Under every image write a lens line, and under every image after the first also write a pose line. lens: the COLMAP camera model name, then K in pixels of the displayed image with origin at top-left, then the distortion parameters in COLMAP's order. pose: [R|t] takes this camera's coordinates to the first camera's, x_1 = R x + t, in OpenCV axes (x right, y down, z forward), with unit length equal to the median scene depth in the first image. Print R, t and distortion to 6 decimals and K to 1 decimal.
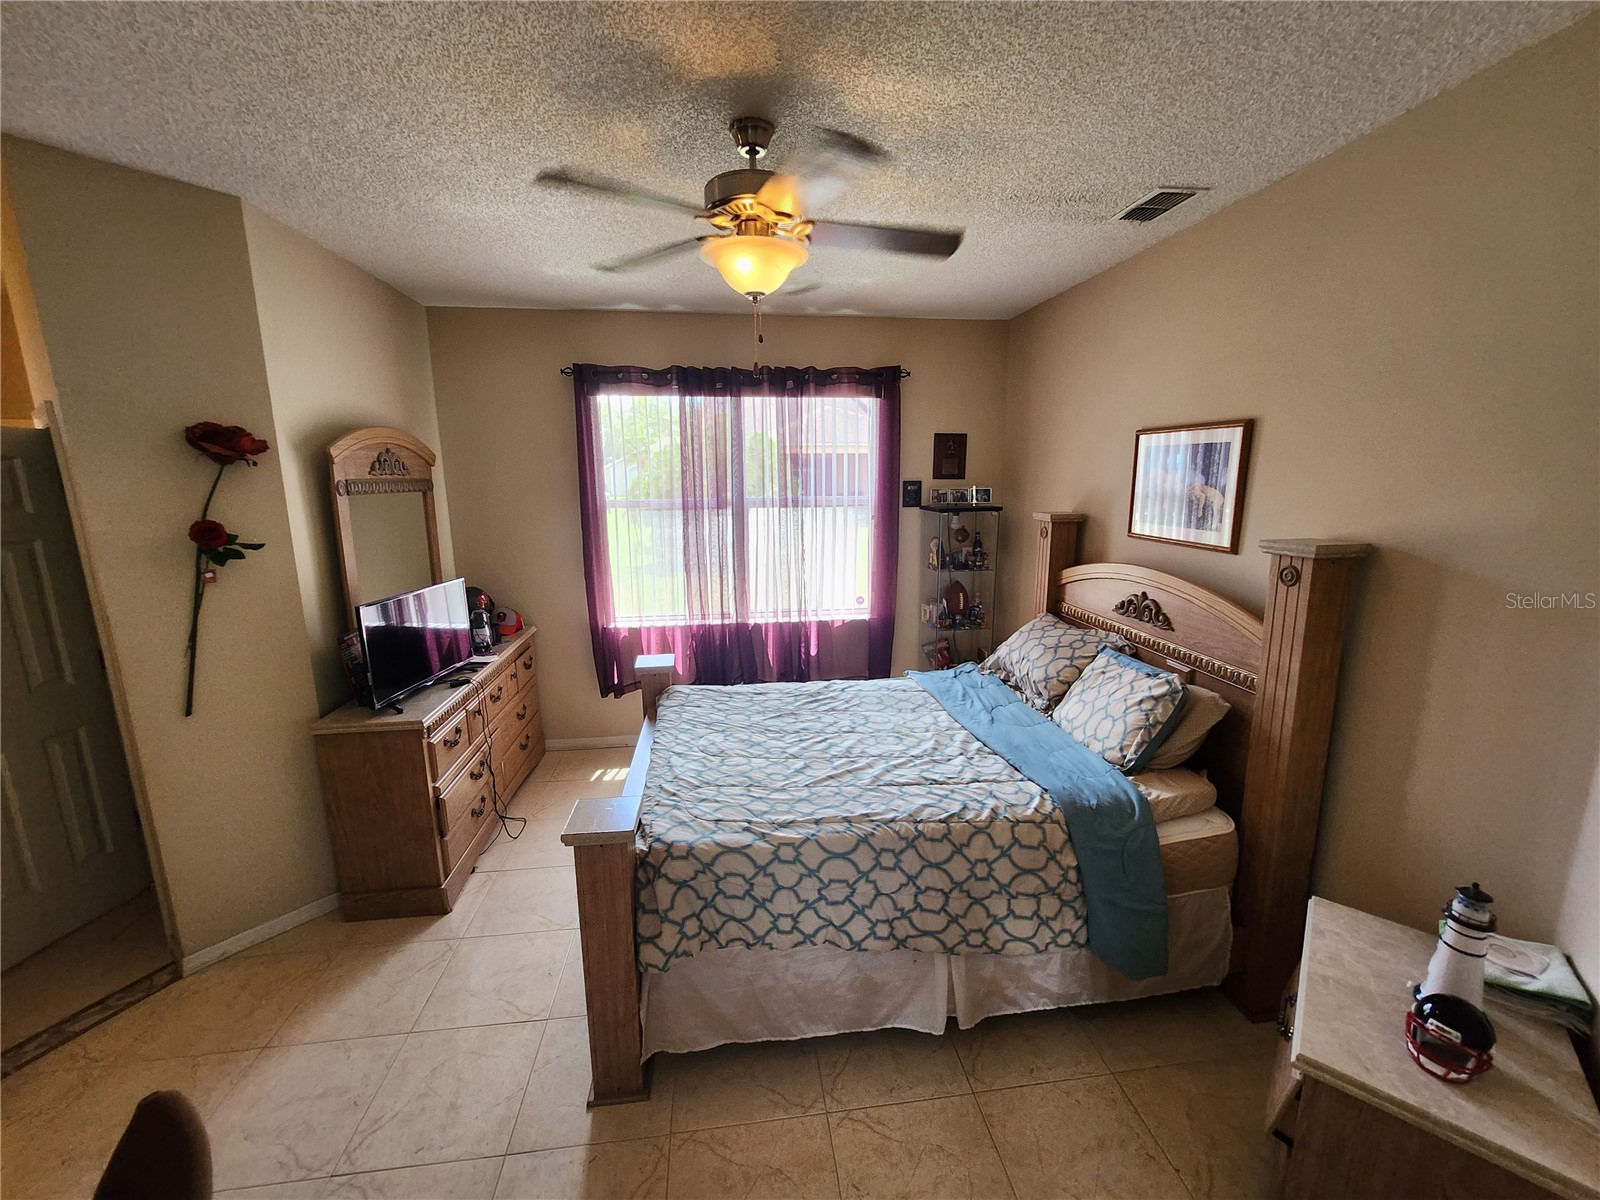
lens RADIAL K [[627.6, 0, 803.6], [0, 627.6, 603.5], [0, 0, 1]] dist [-0.004689, 0.003532]
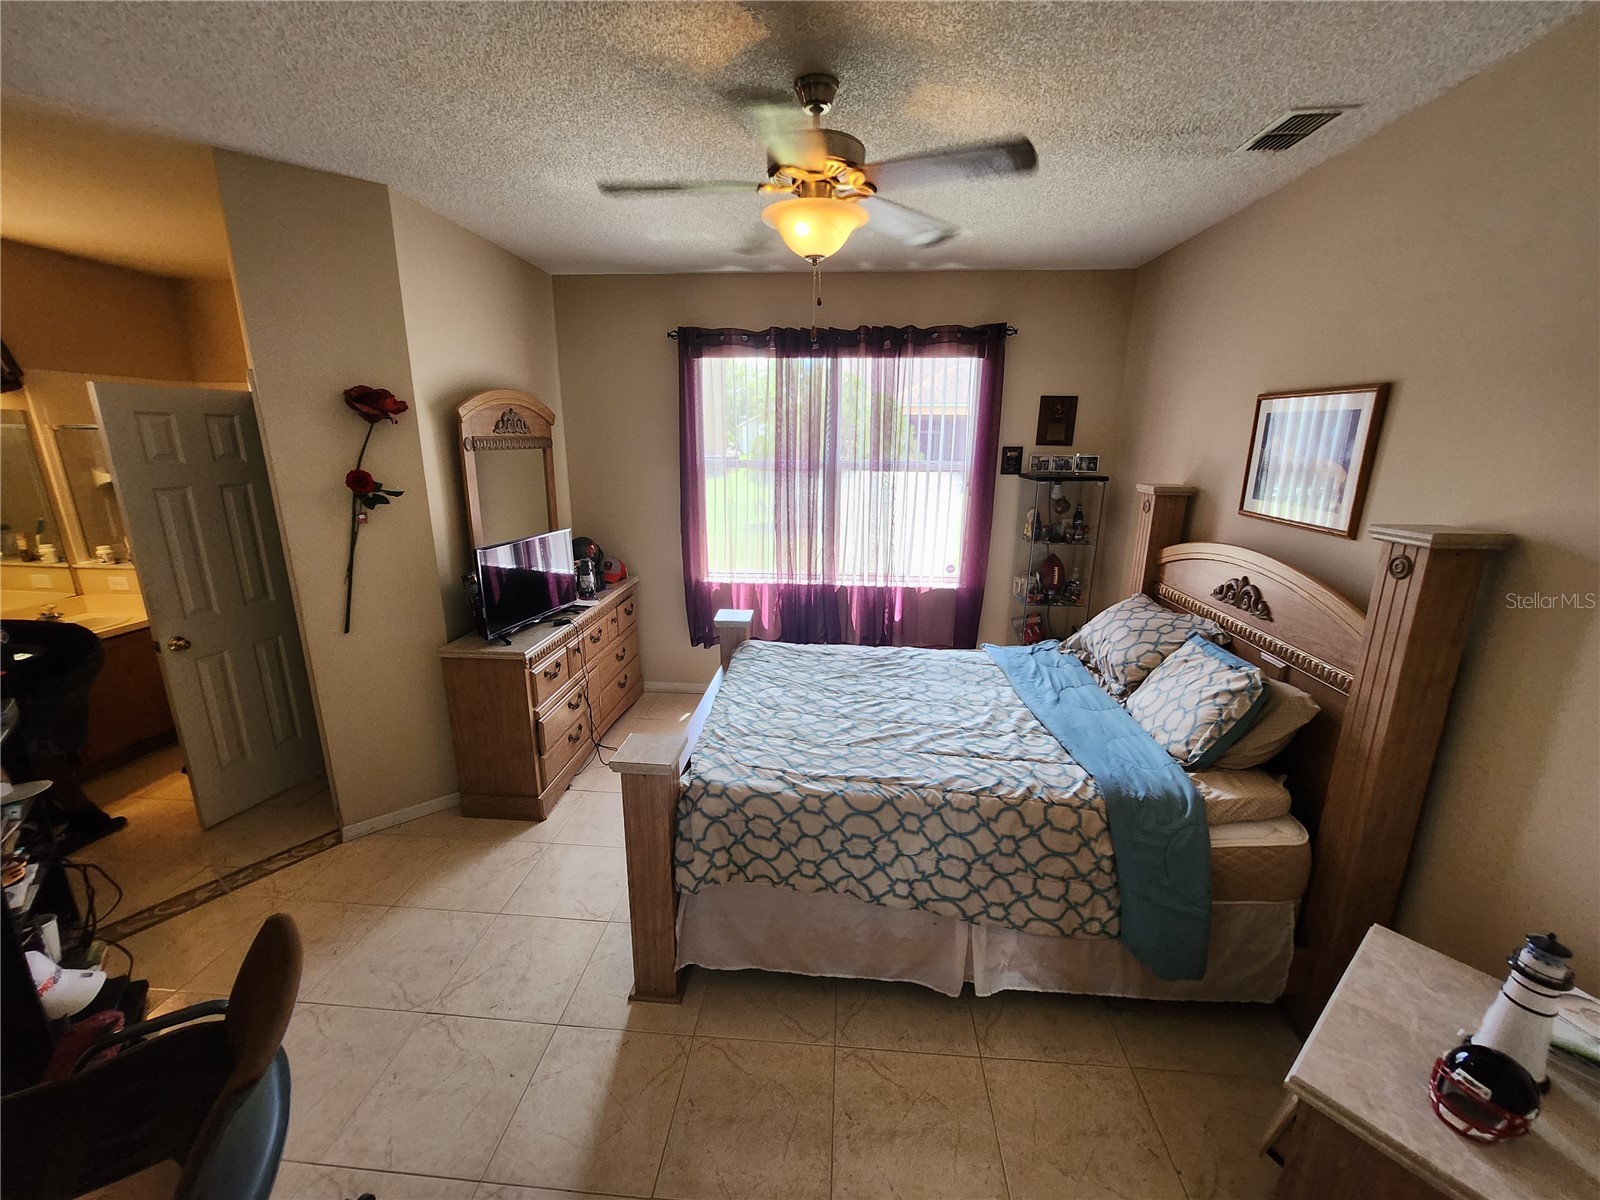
lens RADIAL K [[627.6, 0, 803.6], [0, 627.6, 603.5], [0, 0, 1]] dist [-0.004689, 0.003532]
pose [[0.979596, 0.066194, -0.189764, 0.109832], [-0.054909, 0.996430, 0.064126, -0.003181], [0.193331, -0.052398, 0.979733, -0.012993]]
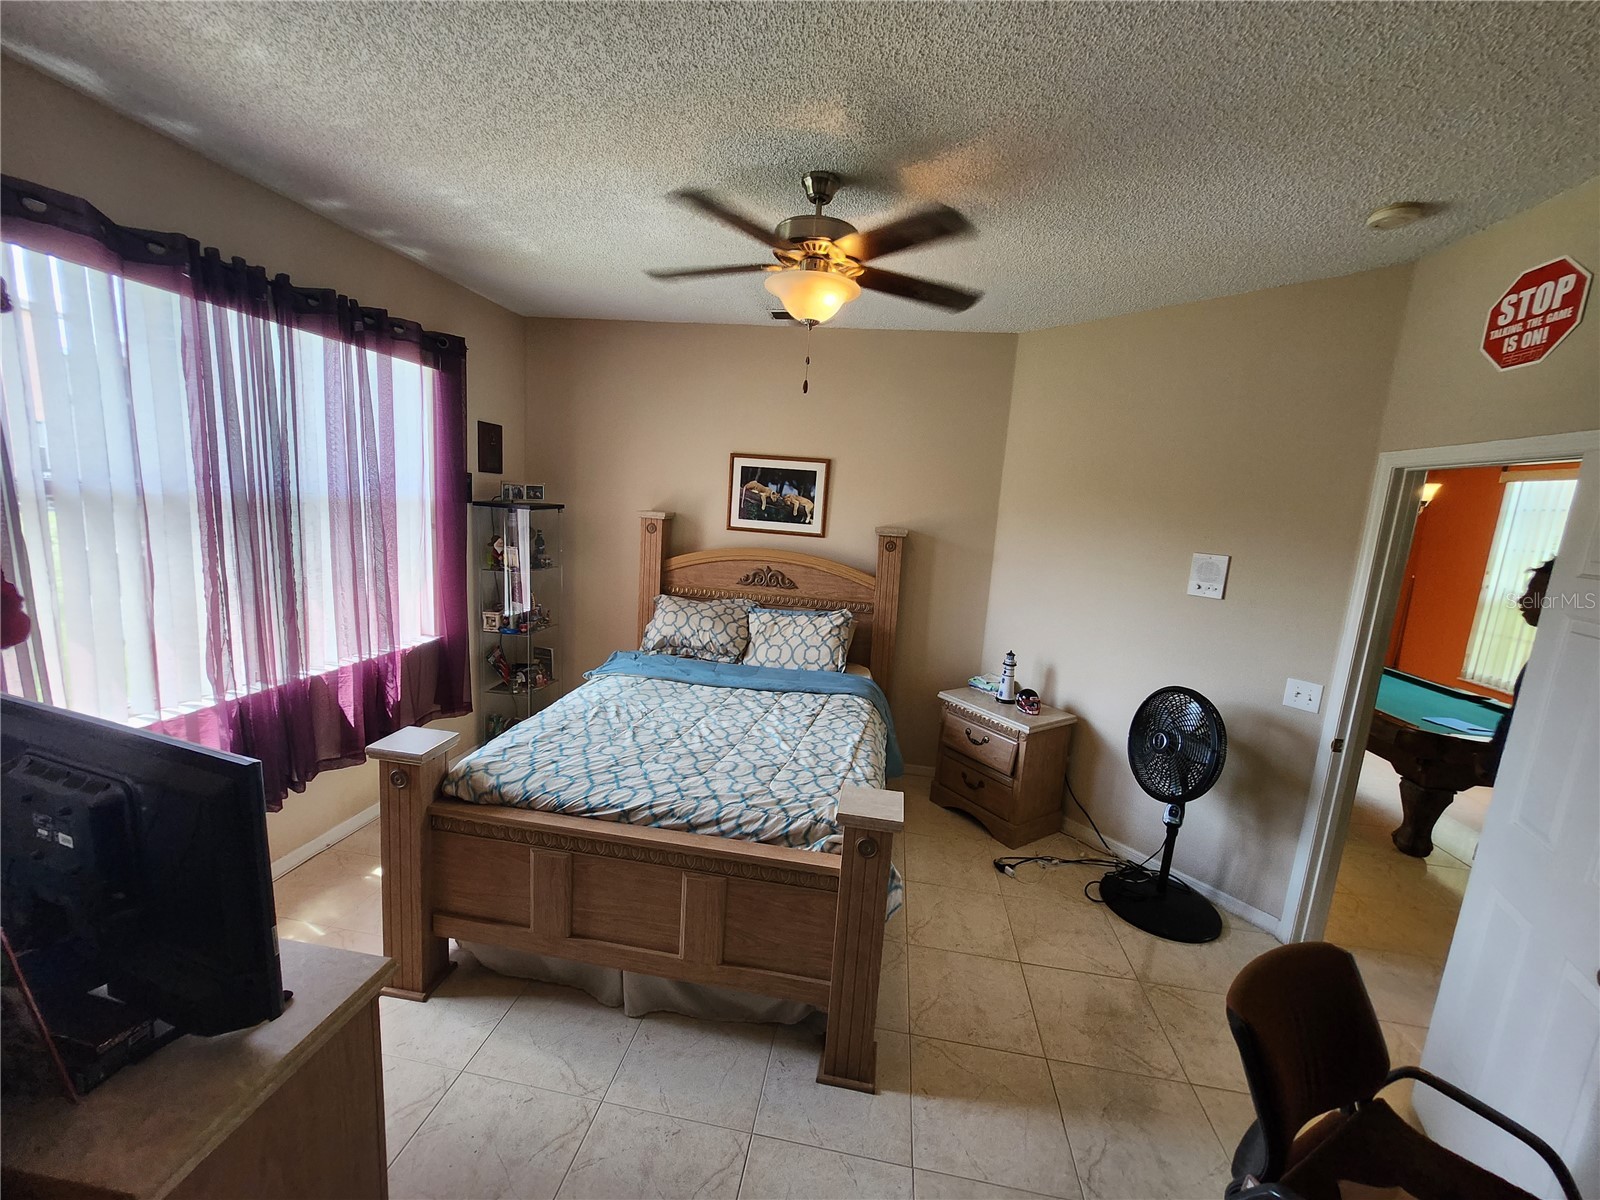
lens RADIAL K [[638.0, 0, 779.8], [0, 638.0, 602.7], [0, 0, 1]] dist [-0.002535, -0.000440]
pose [[0.298206, -0.132952, 0.945197, -1.036383], [0.126176, 0.987052, 0.099031, -0.093483], [-0.946125, 0.089730, 0.311120, 0.610702]]
